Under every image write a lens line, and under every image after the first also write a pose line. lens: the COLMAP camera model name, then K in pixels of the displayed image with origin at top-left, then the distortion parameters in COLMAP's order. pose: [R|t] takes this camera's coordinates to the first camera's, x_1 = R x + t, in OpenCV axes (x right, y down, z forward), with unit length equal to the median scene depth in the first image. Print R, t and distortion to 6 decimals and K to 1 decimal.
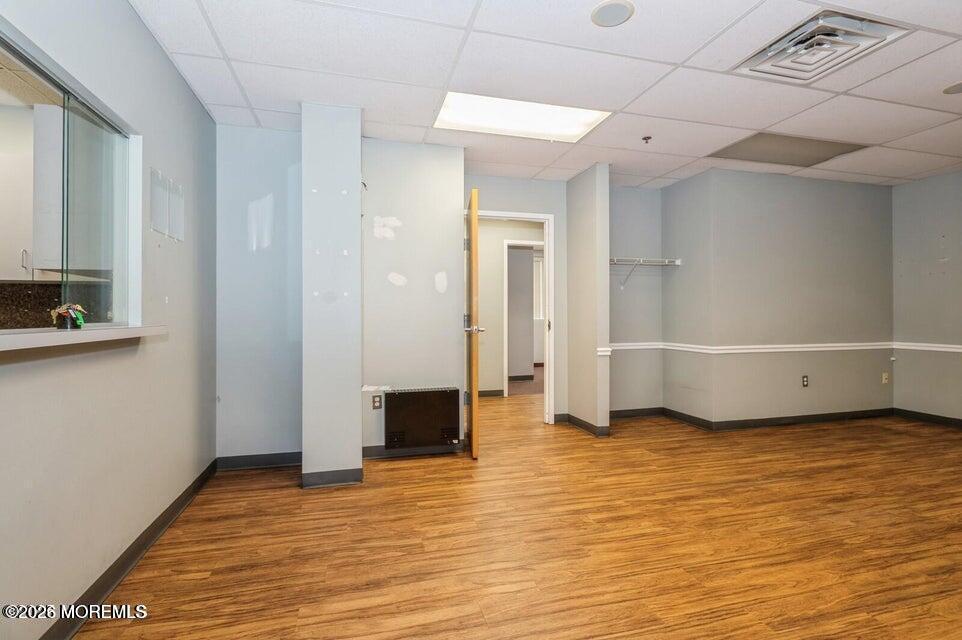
lens RADIAL K [[459.9, 0, 477.2], [0, 459.9, 326.4], [0, 0, 1]] dist [-0.003094, -0.004047]
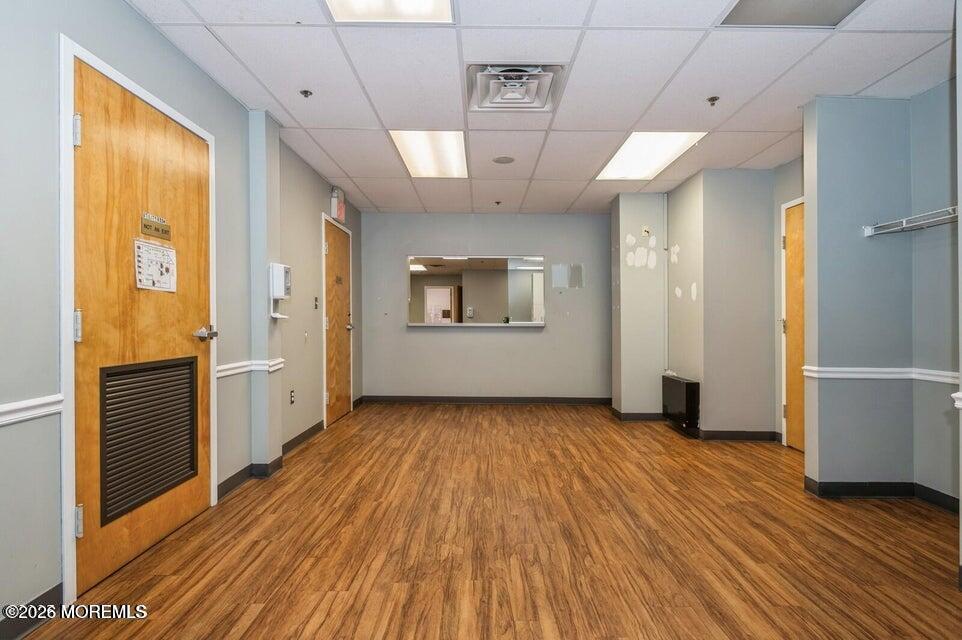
lens RADIAL K [[459.9, 0, 483.1], [0, 459.9, 315.6], [0, 0, 1]] dist [-0.003094, -0.004047]
pose [[-0.255481, -0.008618, -0.966776, 1.655917], [-0.023523, 0.999720, -0.002695, -0.026728], [0.966528, 0.022053, -0.255612, 1.050012]]
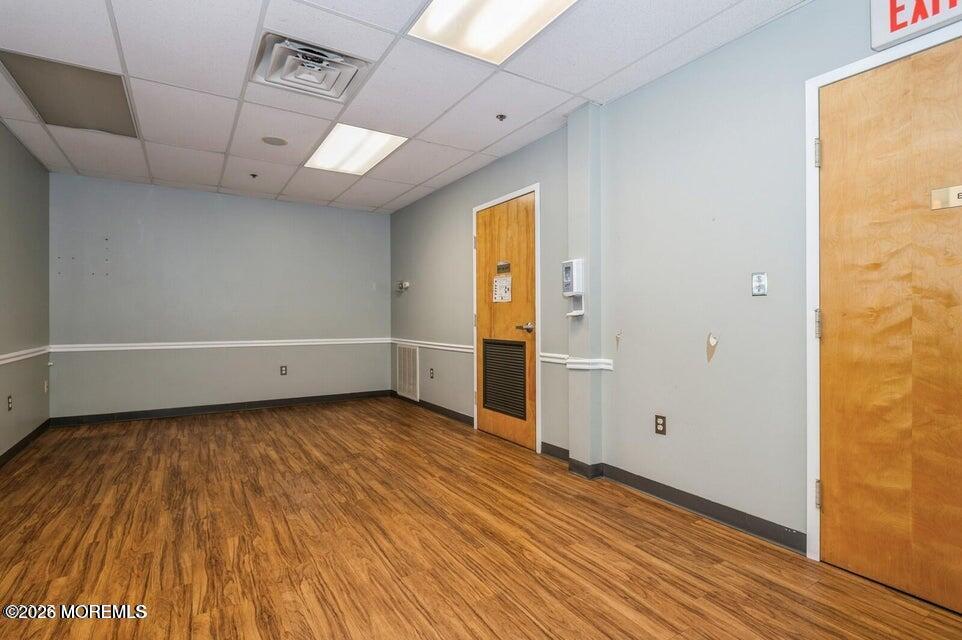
lens RADIAL K [[459.9, 0, 479.0], [0, 459.9, 338.6], [0, 0, 1]] dist [-0.003094, -0.004047]
pose [[-0.299023, -0.039434, 0.953431, -0.364892], [0.018324, 0.998724, 0.047055, -0.012225], [-0.954070, 0.031541, -0.297919, 0.810548]]
